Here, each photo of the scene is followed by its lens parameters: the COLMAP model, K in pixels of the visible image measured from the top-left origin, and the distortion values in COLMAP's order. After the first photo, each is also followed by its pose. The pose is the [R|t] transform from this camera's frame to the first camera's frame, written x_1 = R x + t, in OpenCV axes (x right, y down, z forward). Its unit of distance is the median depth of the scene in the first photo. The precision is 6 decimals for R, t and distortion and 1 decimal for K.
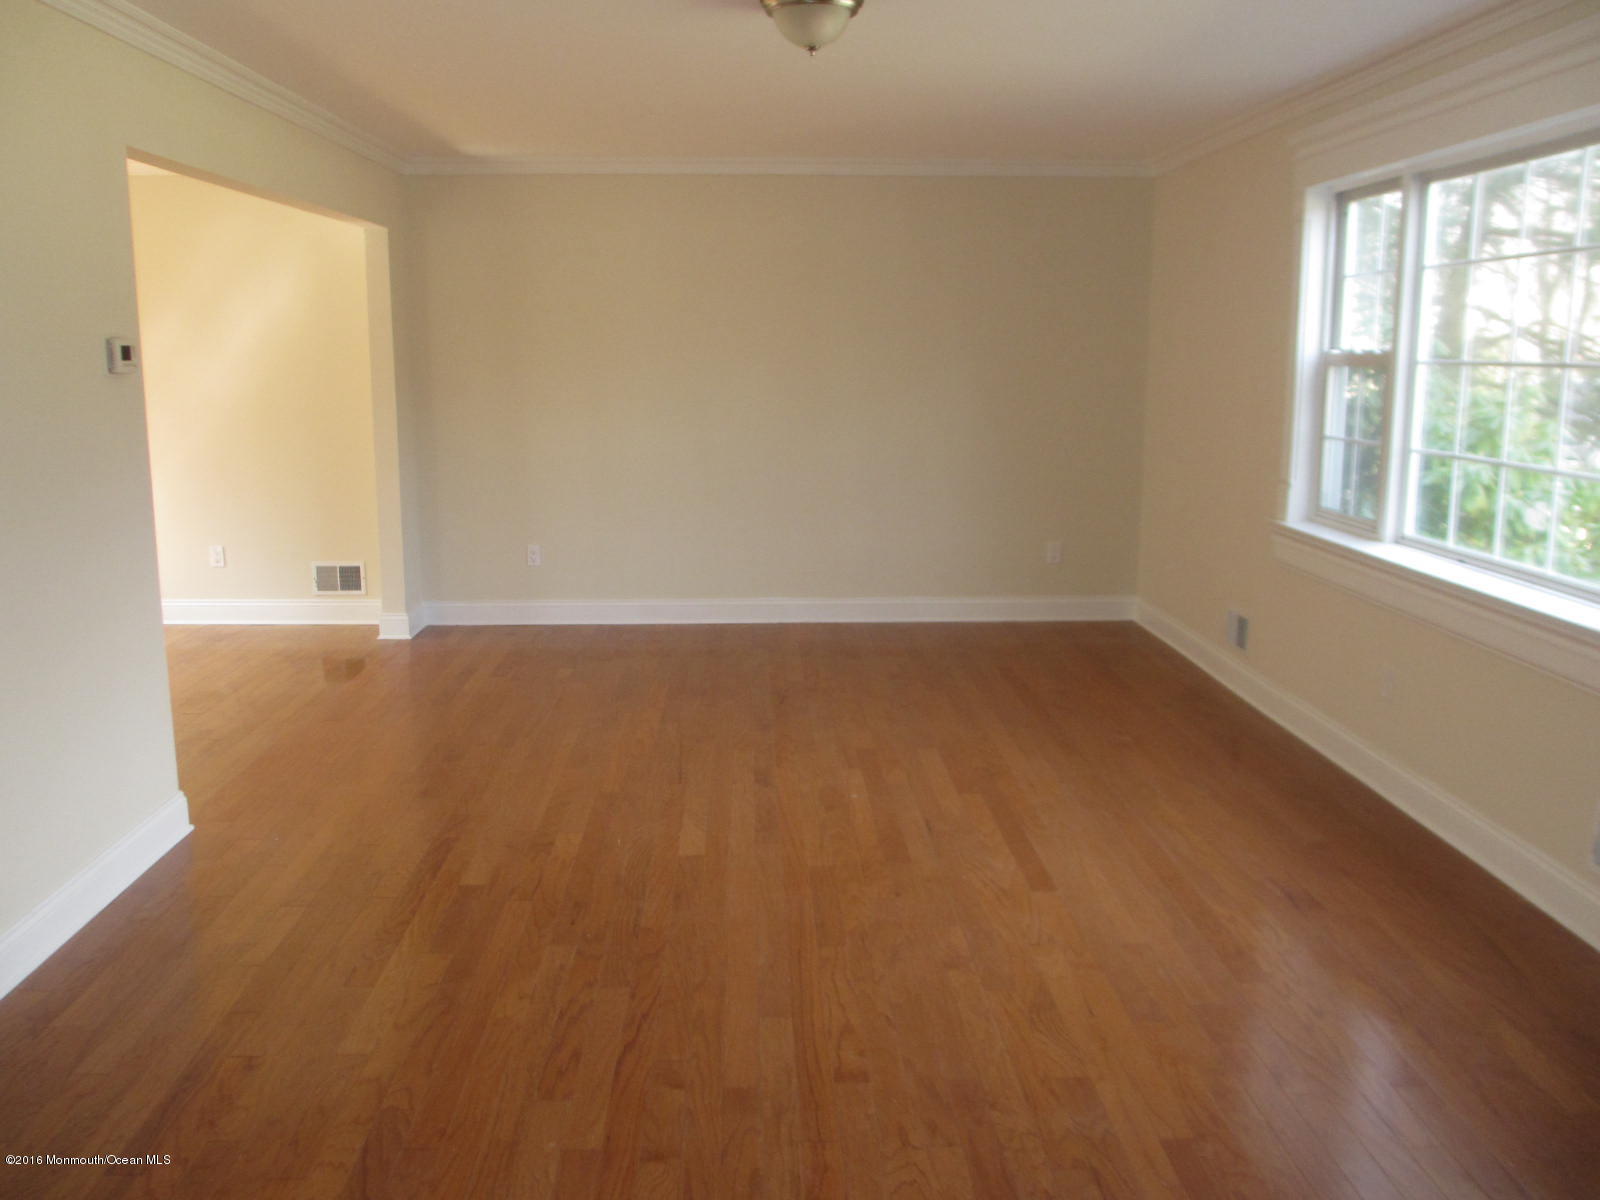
lens RADIAL K [[1341.6, 0, 799.7], [0, 1341.6, 604.3], [0, 0, 1]] dist [-0.064538, 0.035280]
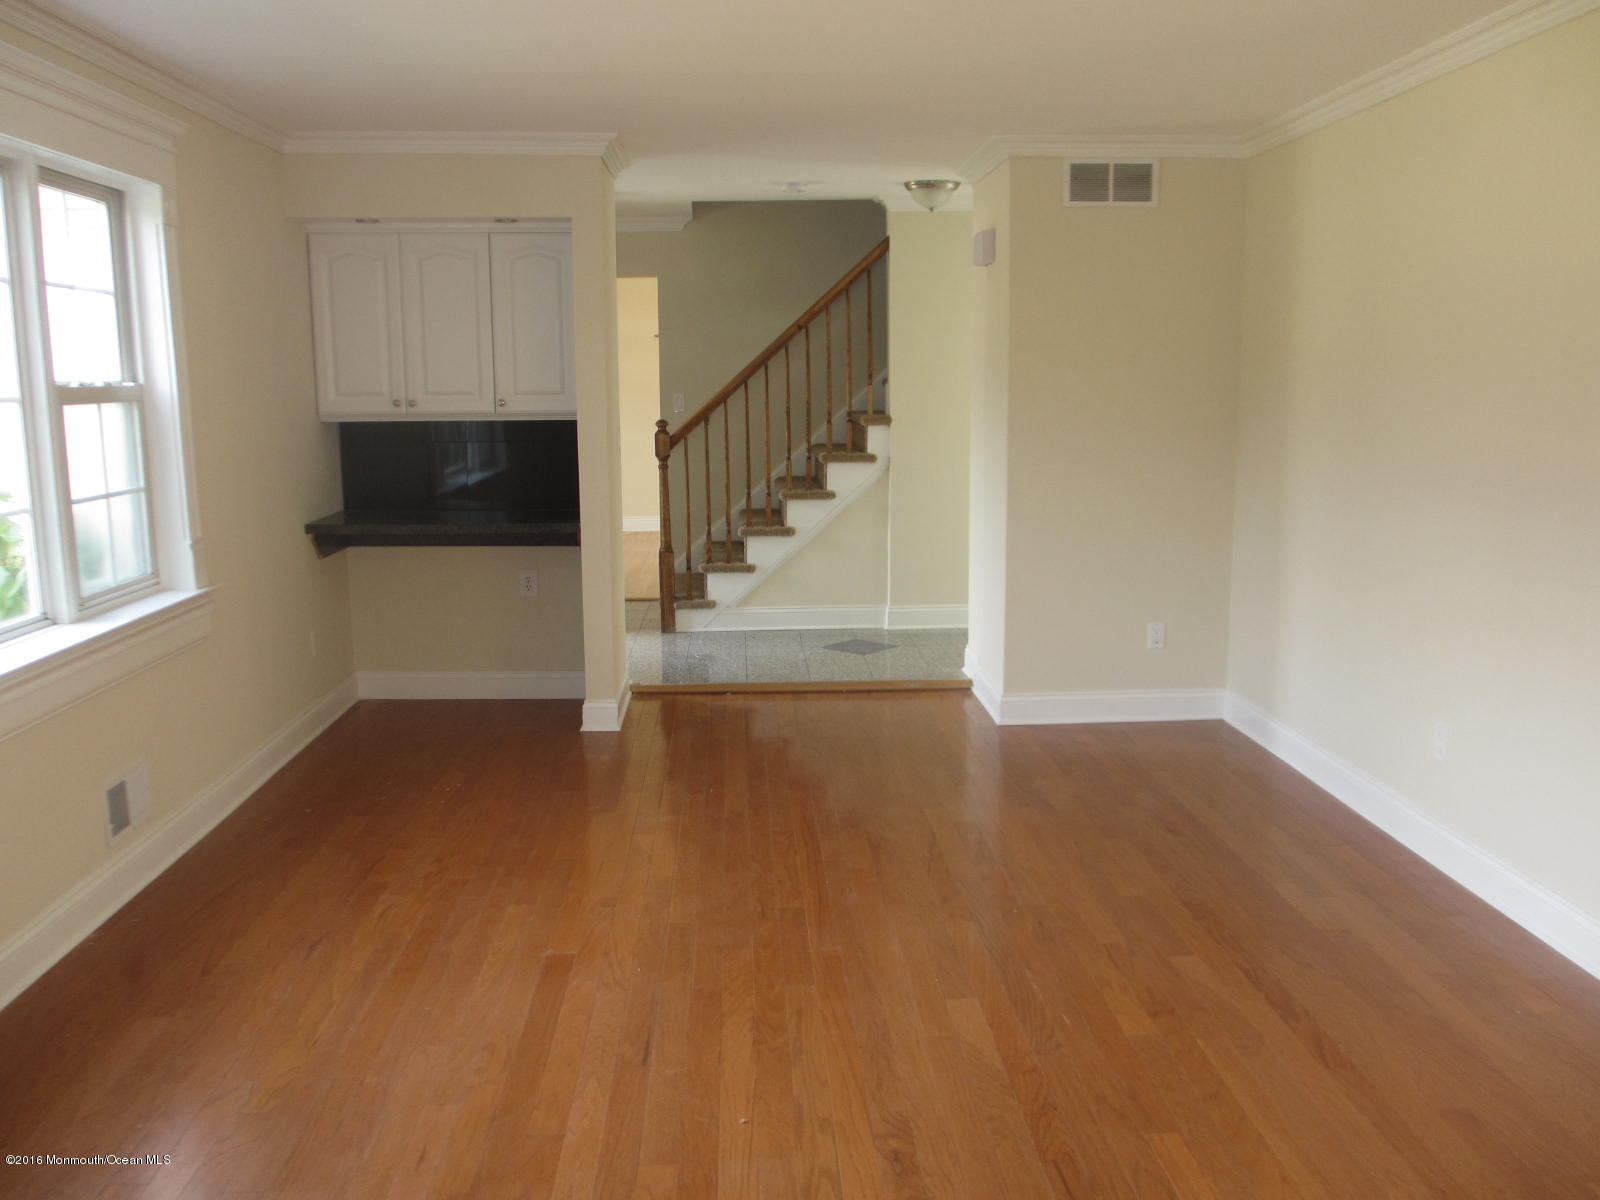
lens RADIAL K [[1341.6, 0, 799.5], [0, 1341.6, 595.5], [0, 0, 1]] dist [-0.064538, 0.035280]
pose [[-0.999888, 0.012089, -0.008809, 0.020473], [0.008337, 0.939375, 0.342790, -0.318641], [0.012419, 0.342678, -0.939371, 1.681730]]
